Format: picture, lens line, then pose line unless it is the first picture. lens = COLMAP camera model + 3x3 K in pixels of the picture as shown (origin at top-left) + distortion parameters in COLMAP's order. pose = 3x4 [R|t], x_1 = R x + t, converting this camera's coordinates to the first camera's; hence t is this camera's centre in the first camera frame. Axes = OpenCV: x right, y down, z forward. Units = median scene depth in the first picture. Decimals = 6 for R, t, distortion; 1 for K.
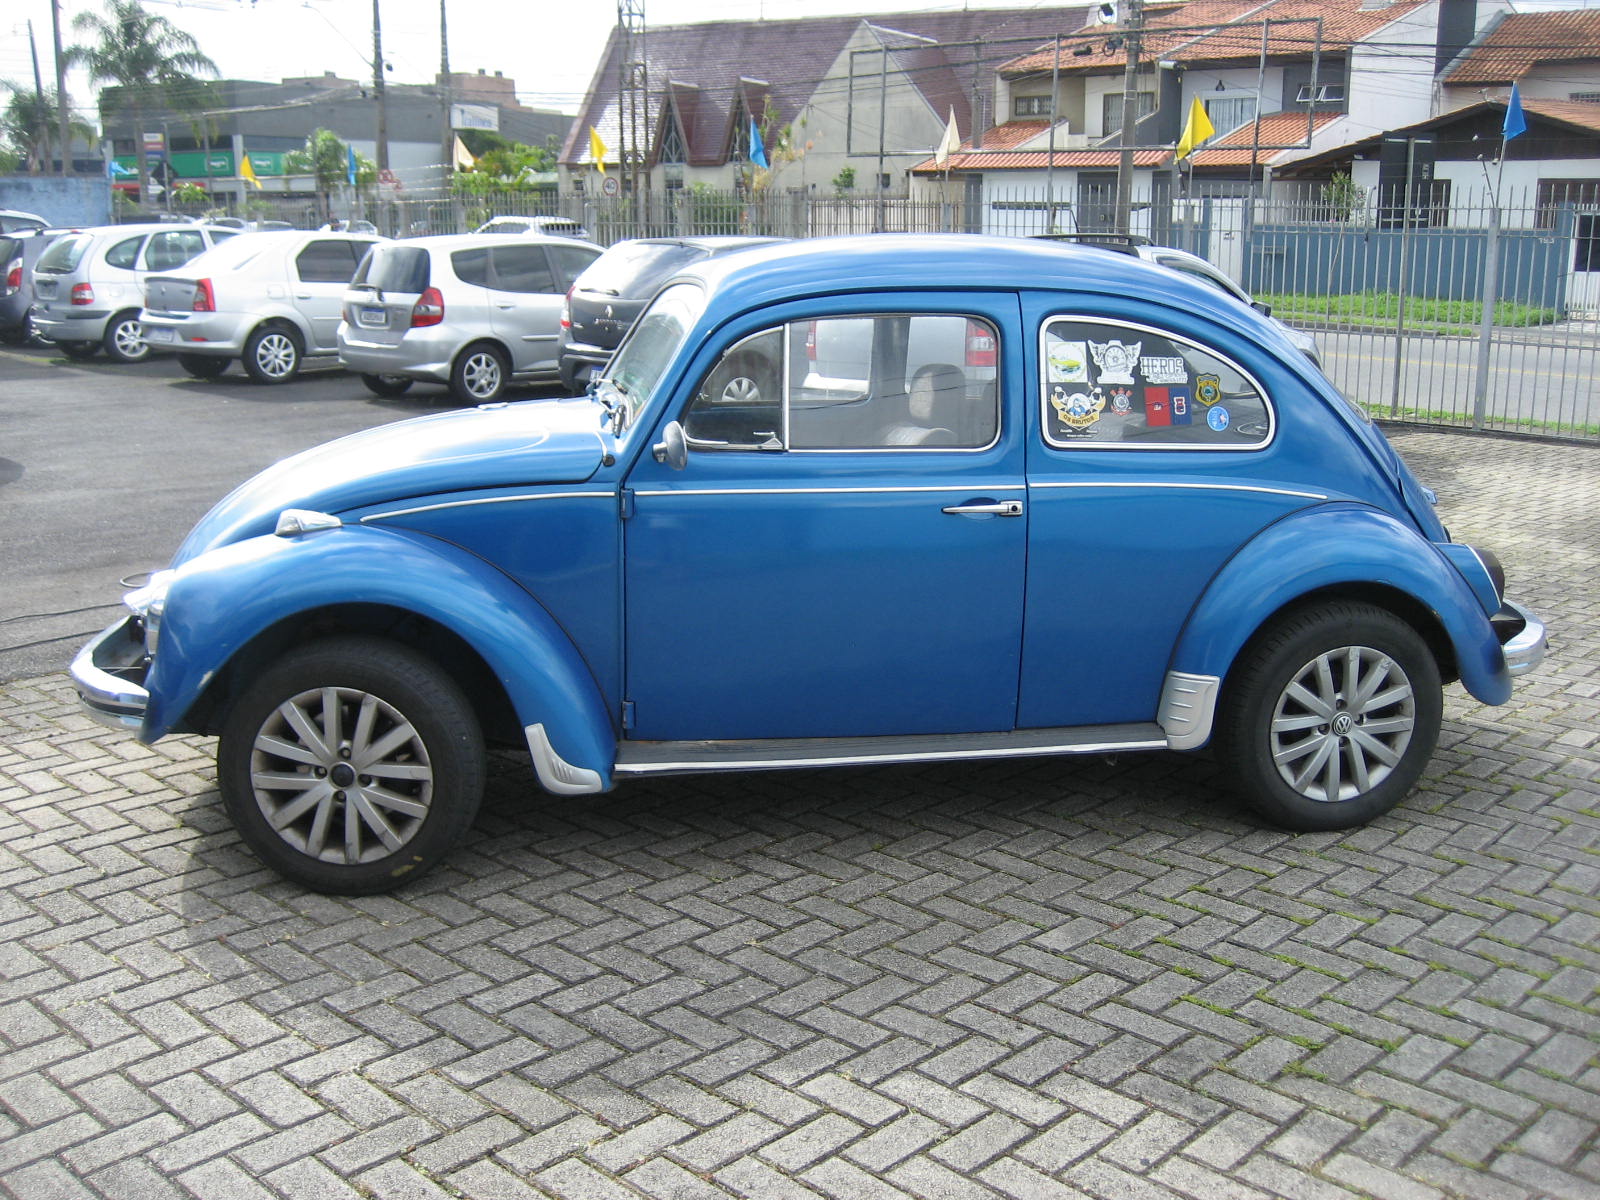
lens RADIAL K [[1638.7, 0, 799.3], [0, 1638.7, 600.7], [0, 0, 1]] dist [-0.071303, 0.000000]
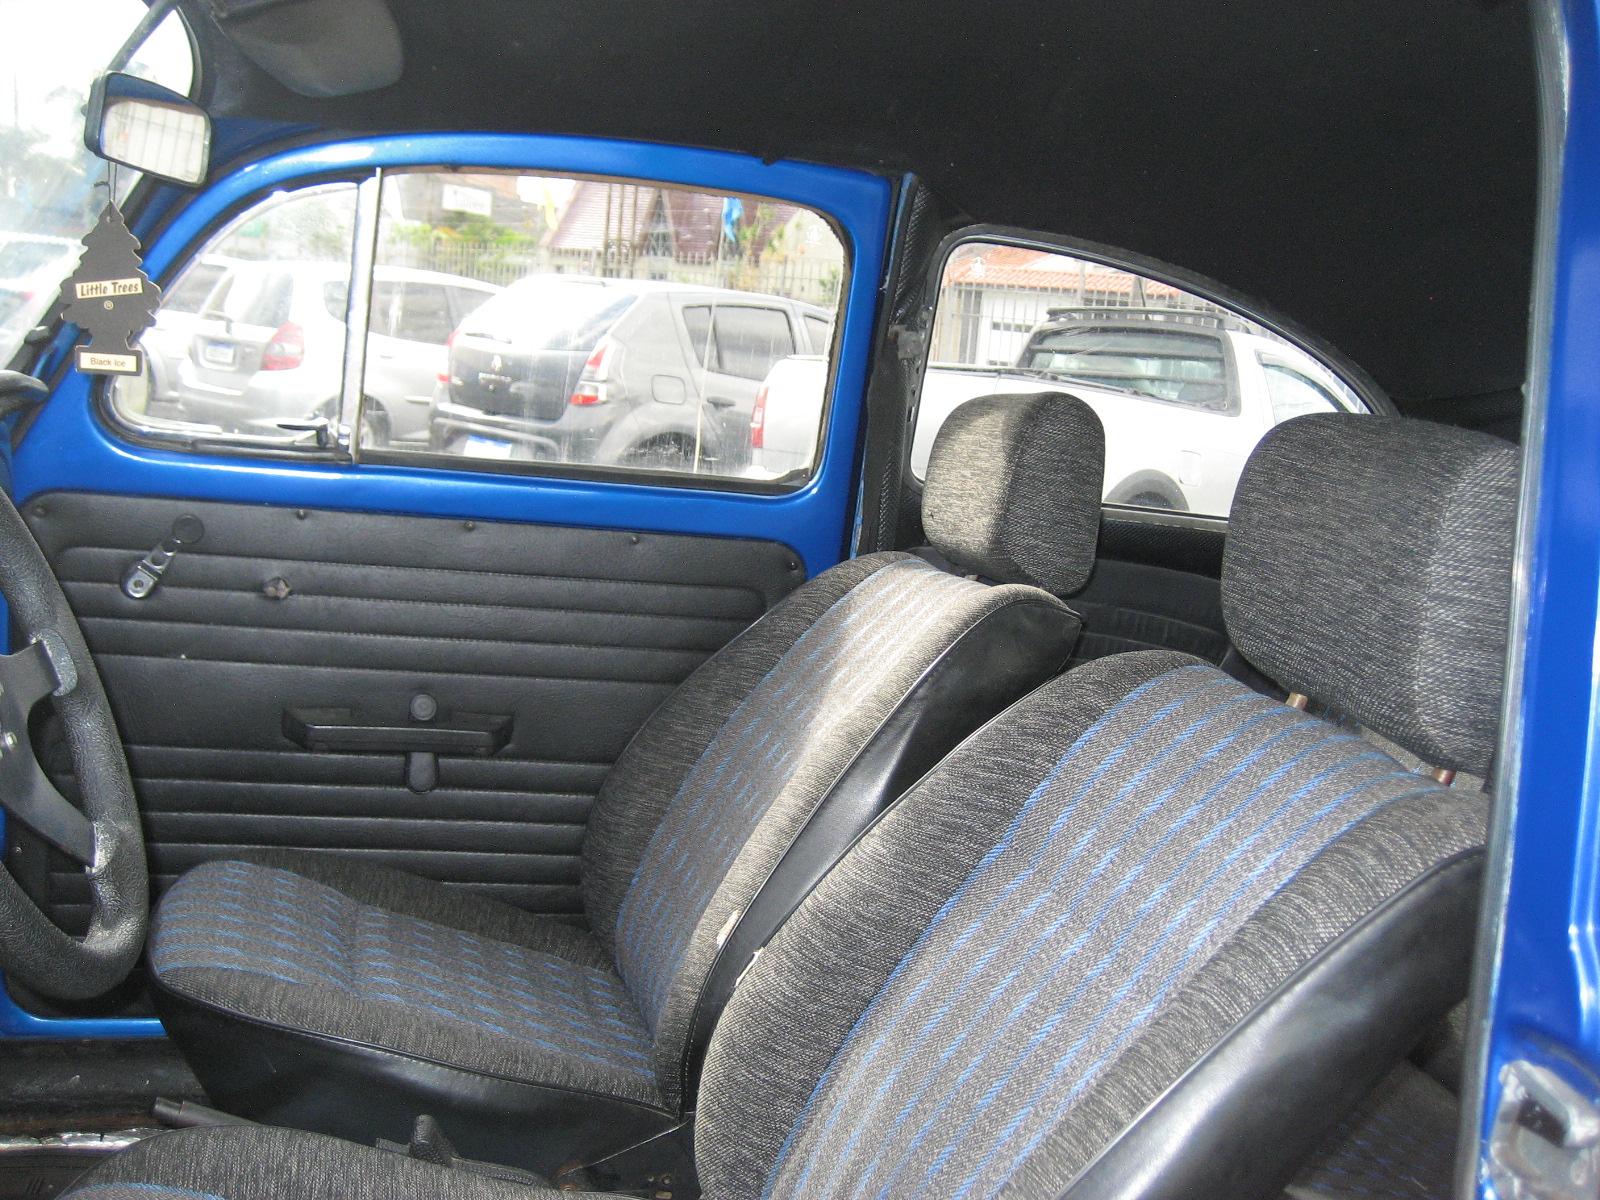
lens RADIAL K [[1638.7, 0, 800.7], [0, 1638.7, 599.4], [0, 0, 1]] dist [-0.071303, 0.000000]
pose [[0.995628, 0.090838, 0.021749, 0.011692], [-0.089034, 0.993346, -0.073057, -0.023951], [-0.028240, 0.070802, 0.997091, 0.216712]]
